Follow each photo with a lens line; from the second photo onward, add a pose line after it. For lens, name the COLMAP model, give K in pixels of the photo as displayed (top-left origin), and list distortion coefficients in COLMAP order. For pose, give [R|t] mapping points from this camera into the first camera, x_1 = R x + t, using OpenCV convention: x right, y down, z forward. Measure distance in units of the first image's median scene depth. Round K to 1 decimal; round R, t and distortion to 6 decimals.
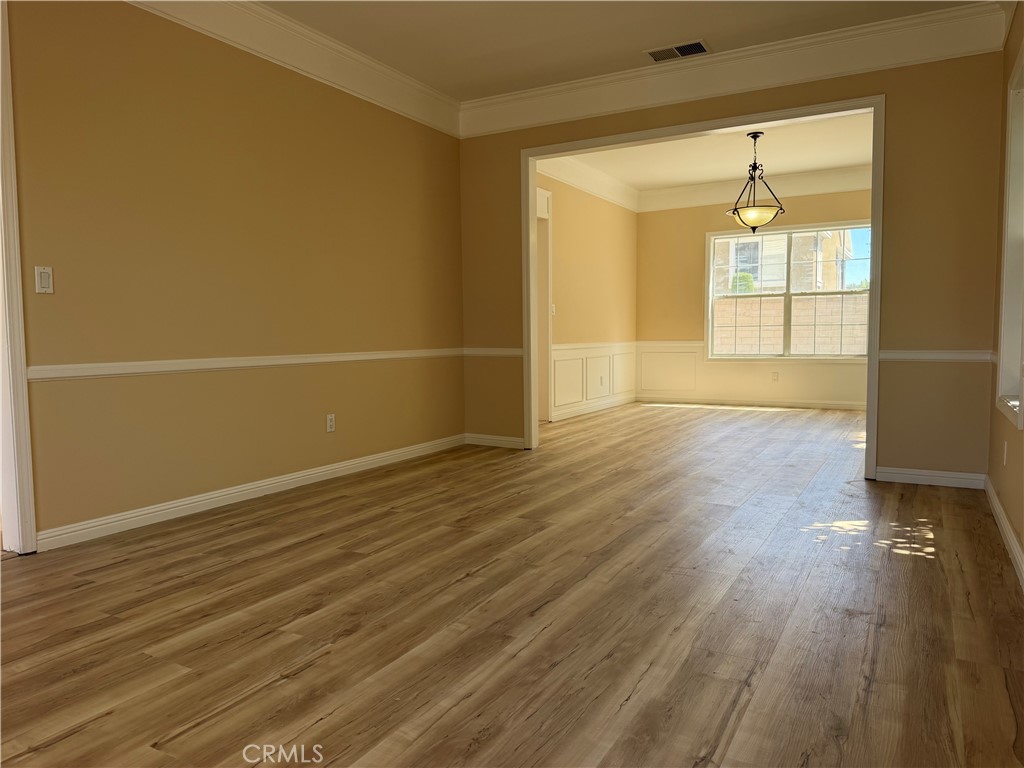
lens RADIAL K [[729.5, 0, 512.0], [0, 729.5, 384.0], [0, 0, 1]] dist [0.072167, -0.120424]
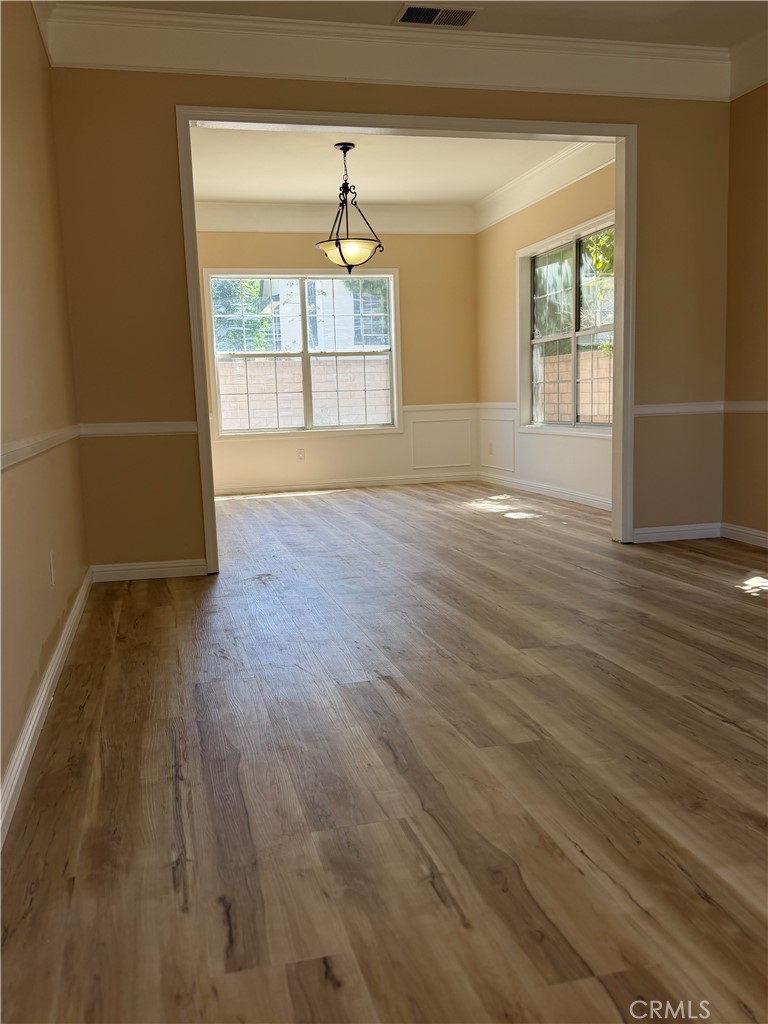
lens RADIAL K [[896.5, 0, 382.8], [0, 896.5, 541.3], [0, 0, 1]] dist [0.113754, -0.214353]
pose [[0.726190, -0.122528, 0.676487, -0.435922], [0.073658, 0.992193, 0.100640, -0.012238], [-0.683537, -0.023256, 0.729545, 0.296342]]
